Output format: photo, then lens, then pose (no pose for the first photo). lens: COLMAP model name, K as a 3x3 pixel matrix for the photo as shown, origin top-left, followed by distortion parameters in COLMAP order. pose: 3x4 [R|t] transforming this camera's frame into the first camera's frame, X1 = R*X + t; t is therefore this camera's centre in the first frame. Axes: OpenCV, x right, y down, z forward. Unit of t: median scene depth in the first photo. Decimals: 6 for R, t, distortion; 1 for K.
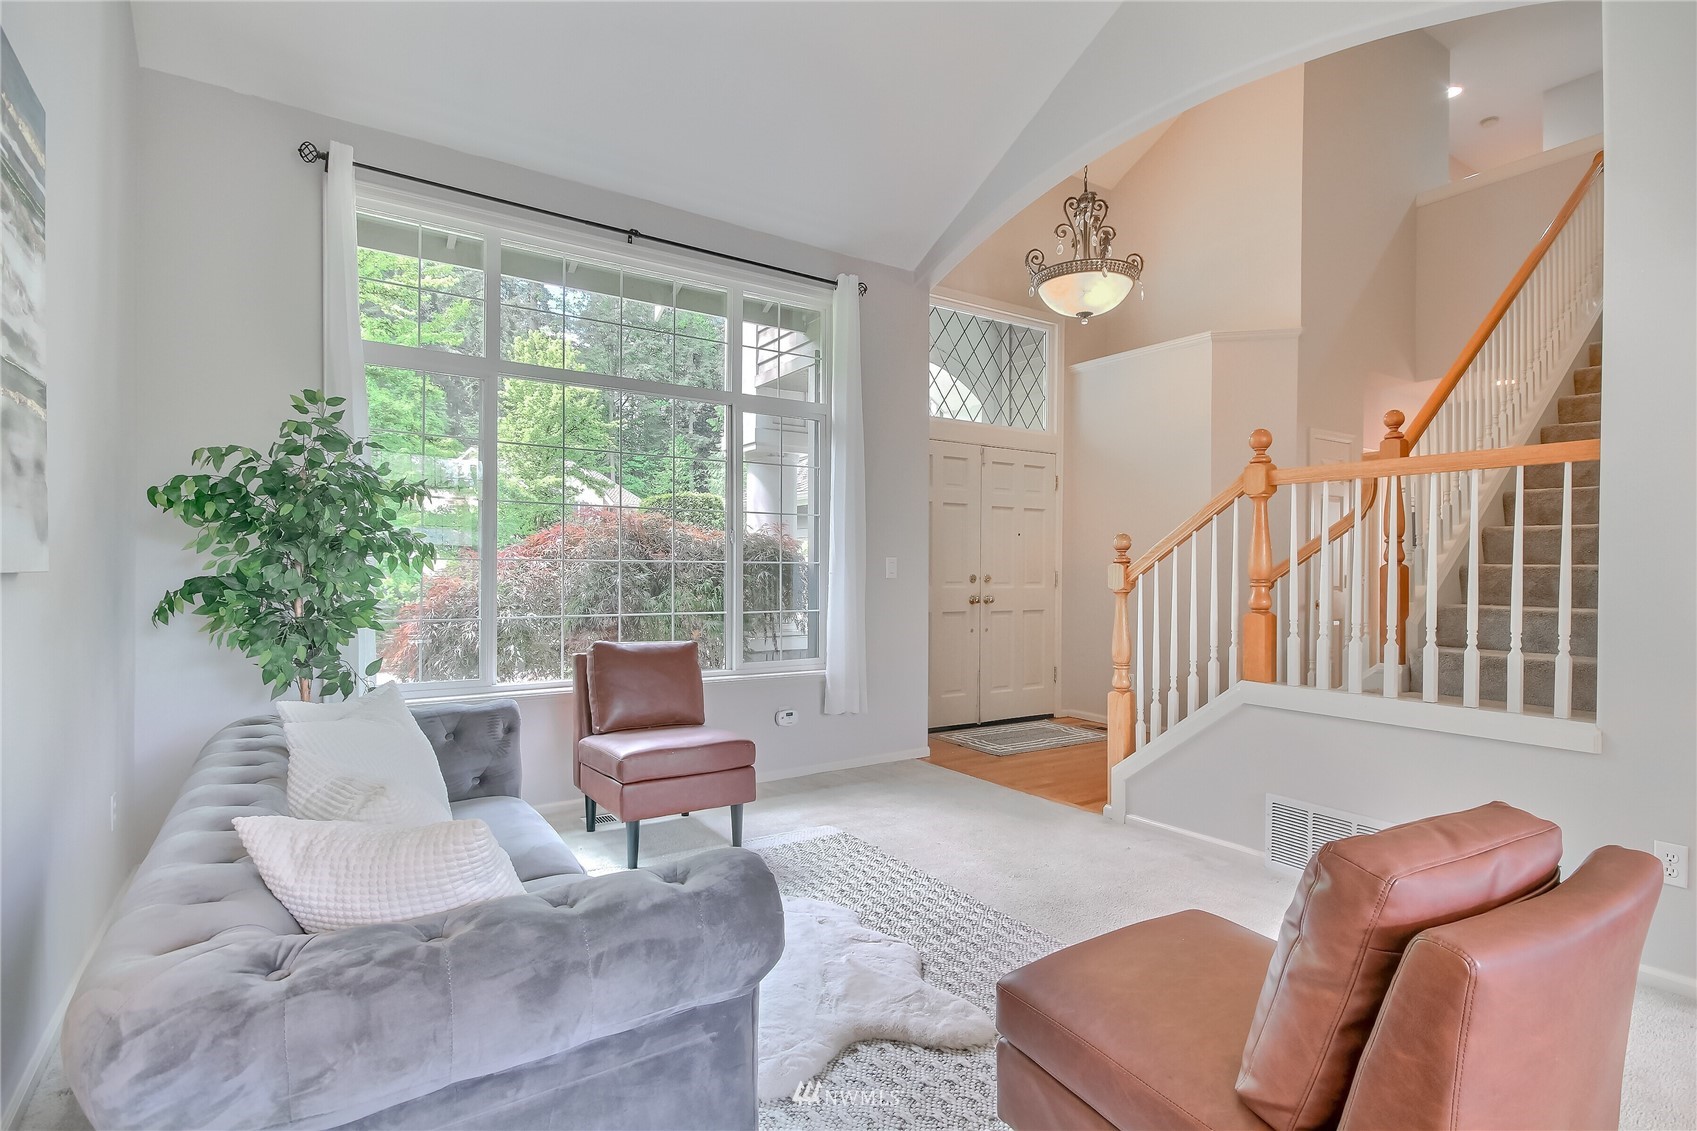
lens RADIAL K [[854.6, 0, 842.9], [0, 854.6, 575.3], [0, 0, 1]] dist [0.001745, 0.000479]
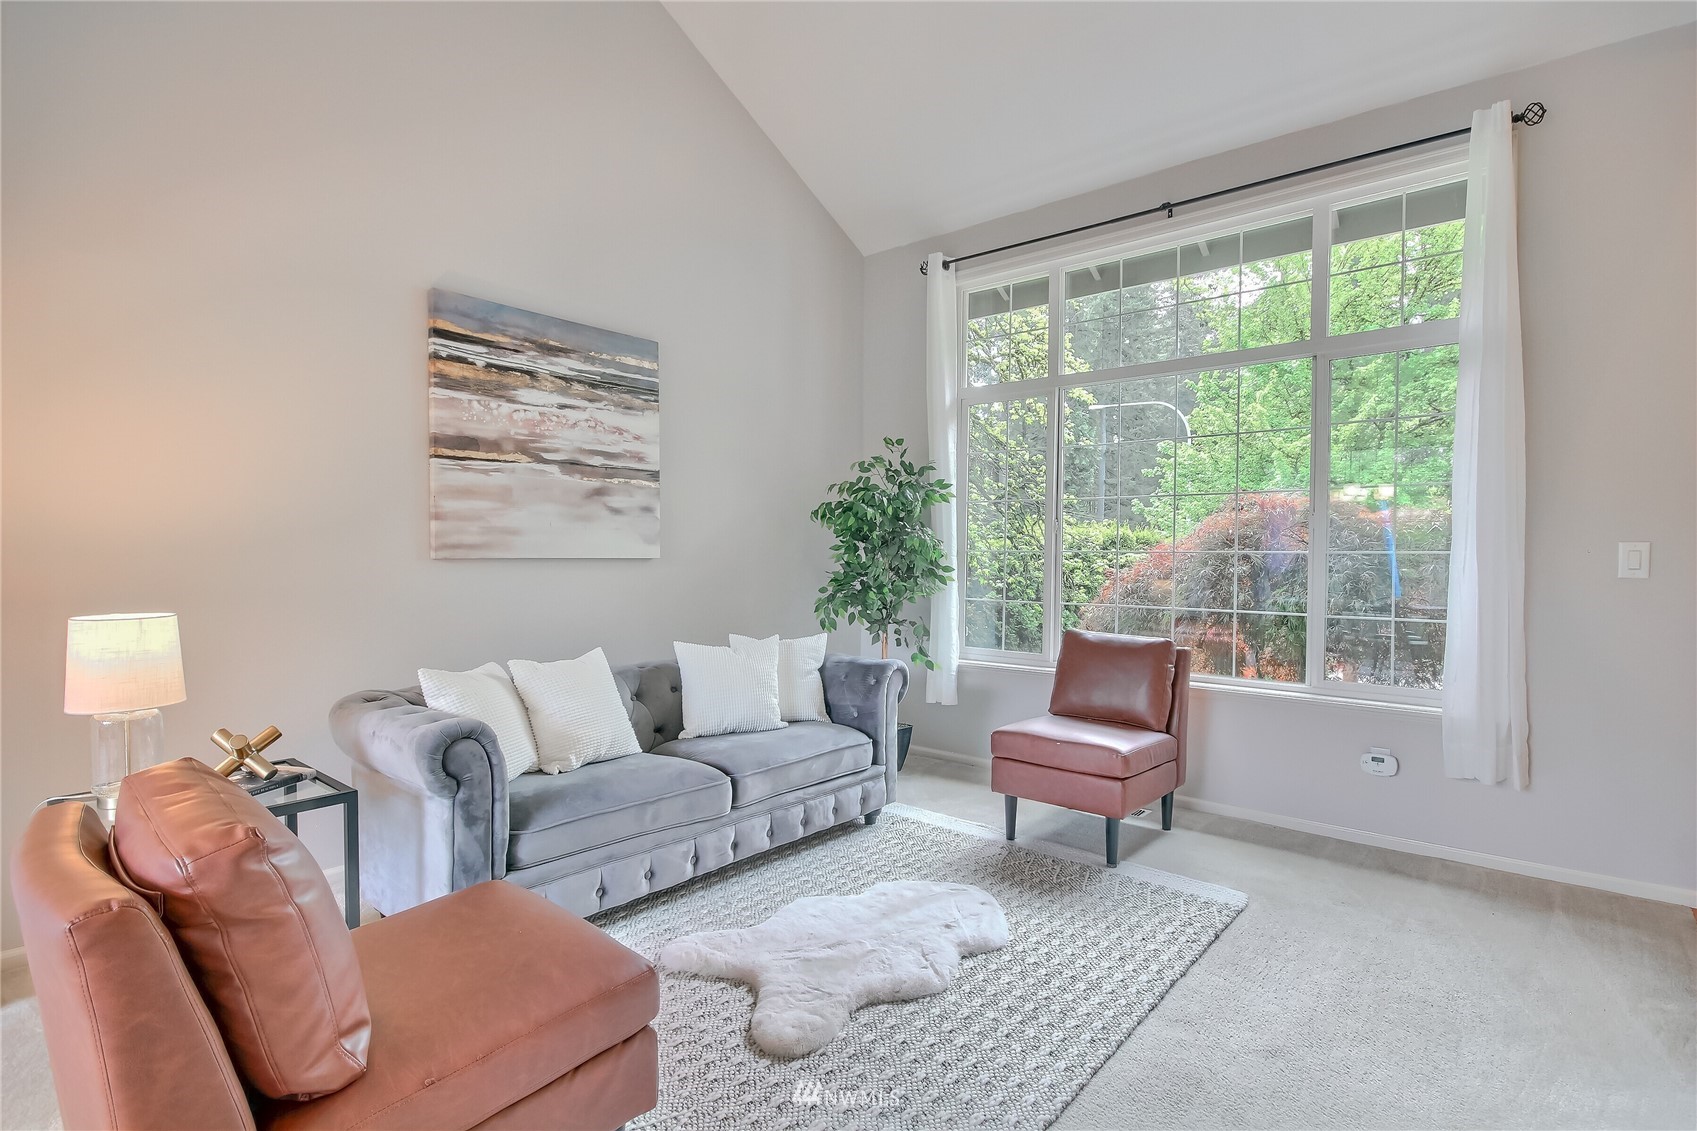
lens RADIAL K [[808.0, 0, 853.6], [0, 808.0, 563.3], [0, 0, 1]] dist [-0.004971, 0.002916]
pose [[0.264675, 0.018074, -0.964168, 0.600217], [-0.007383, 0.999833, 0.016715, -0.017259], [0.964309, 0.002694, 0.264764, 0.474791]]
